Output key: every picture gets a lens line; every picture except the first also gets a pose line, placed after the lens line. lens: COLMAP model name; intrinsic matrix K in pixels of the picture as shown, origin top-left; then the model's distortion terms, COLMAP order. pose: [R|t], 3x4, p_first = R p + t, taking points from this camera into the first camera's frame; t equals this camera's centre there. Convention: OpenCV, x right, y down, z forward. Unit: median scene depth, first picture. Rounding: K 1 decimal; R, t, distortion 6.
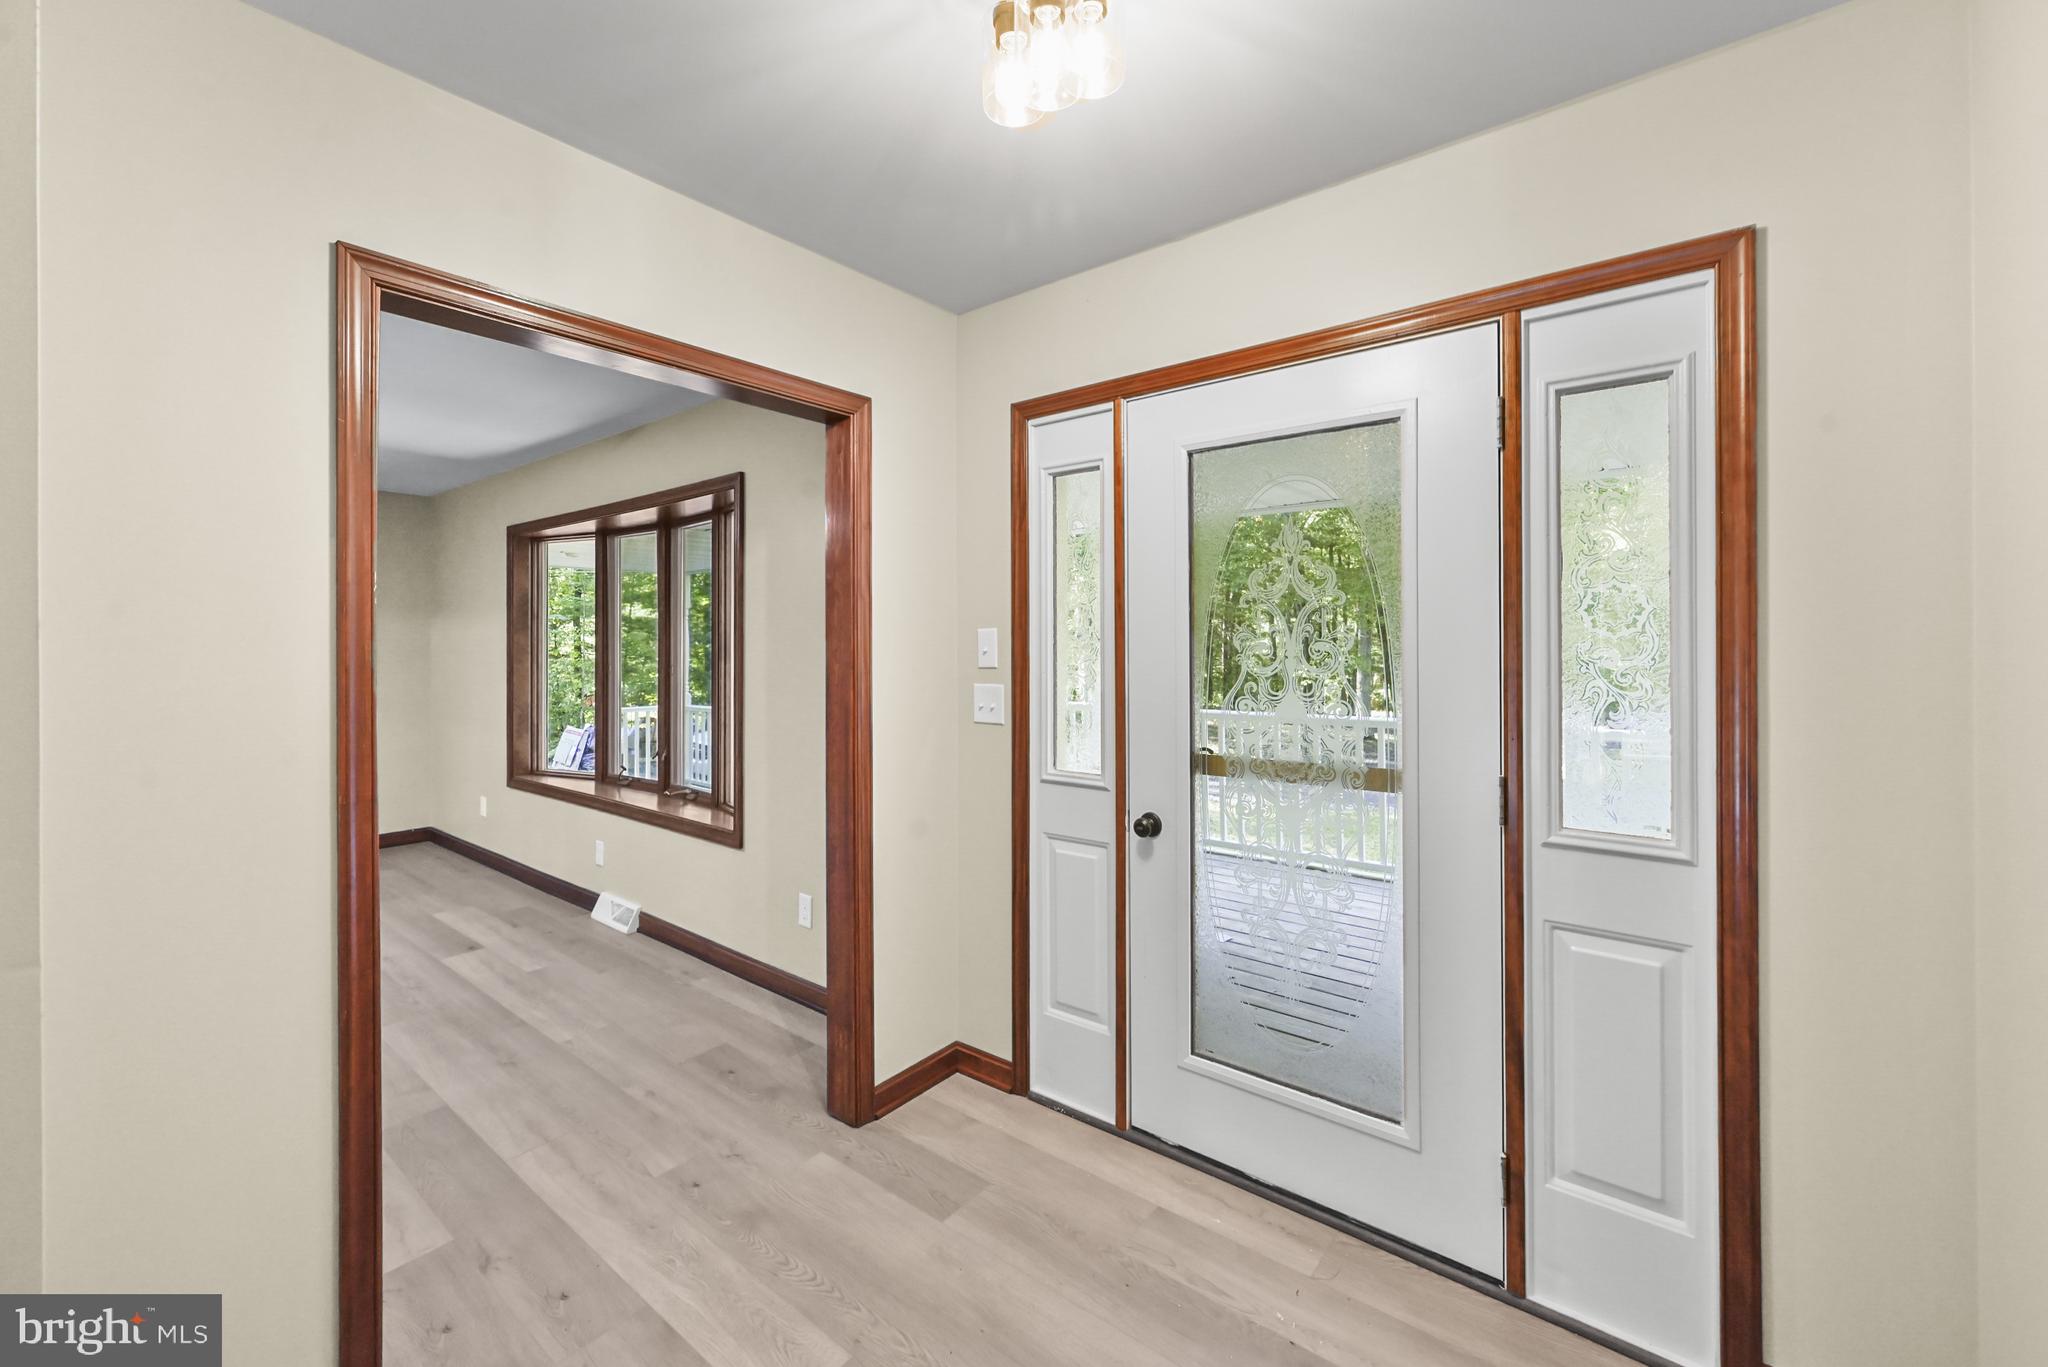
lens RADIAL K [[823.5, 0, 1025.9], [0, 823.5, 664.5], [0, 0, 1]] dist [-0.000573, -0.000041]
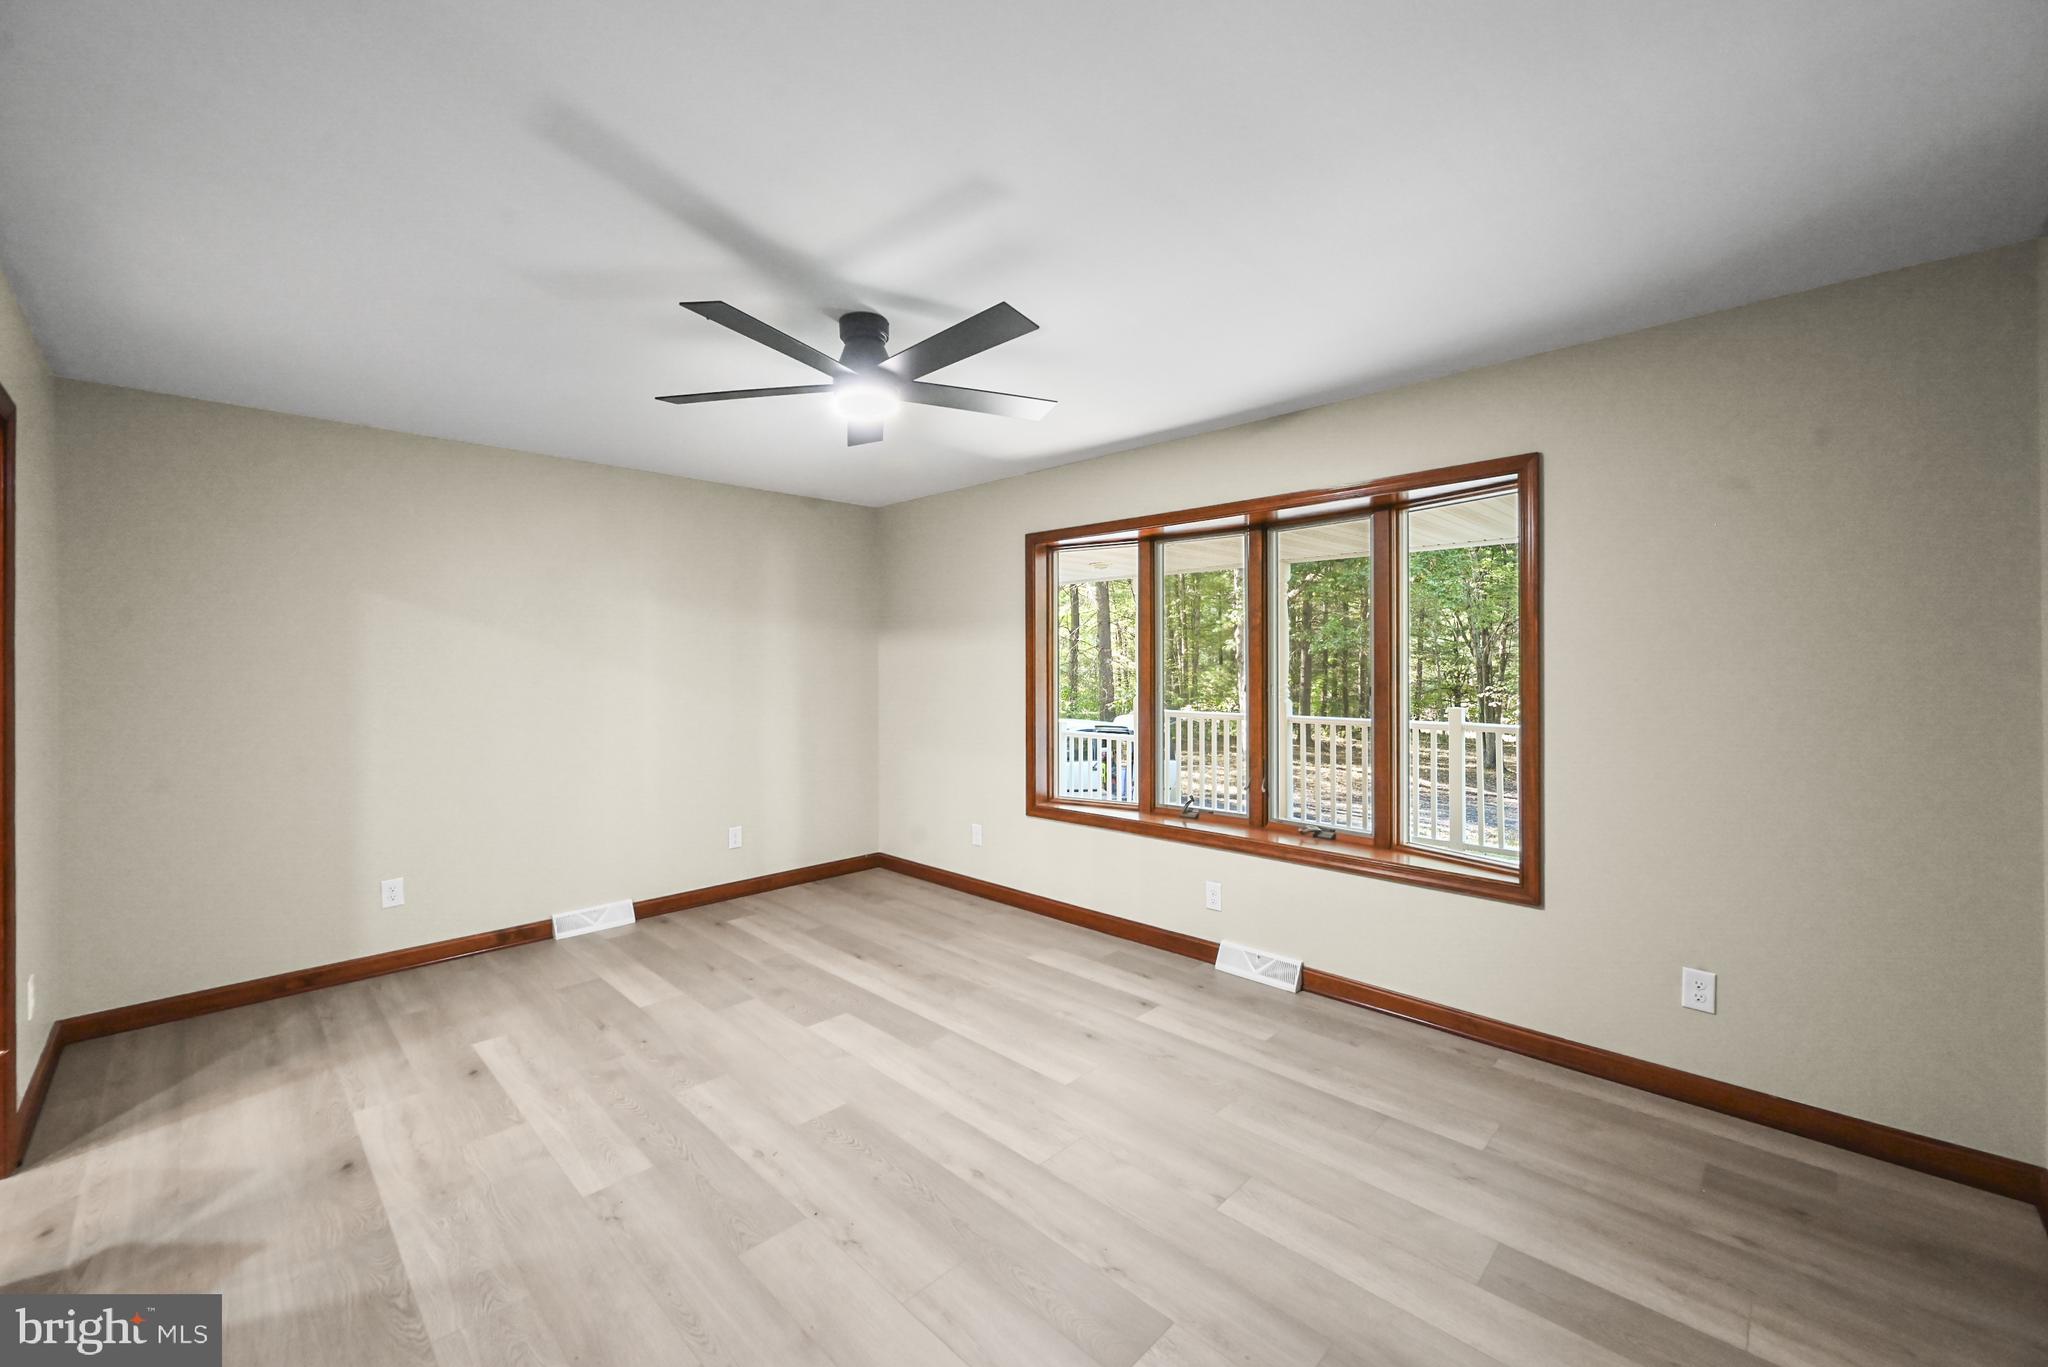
lens RADIAL K [[827.9, 0, 1024.0], [0, 827.9, 683.5], [0, 0, 1]] dist [0.000903, 0.000083]
pose [[0.993212, 0.002362, -0.116296, -0.662368], [-0.002214, 0.999997, 0.001406, -0.001260], [0.116299, -0.001139, 0.993214, 0.094494]]
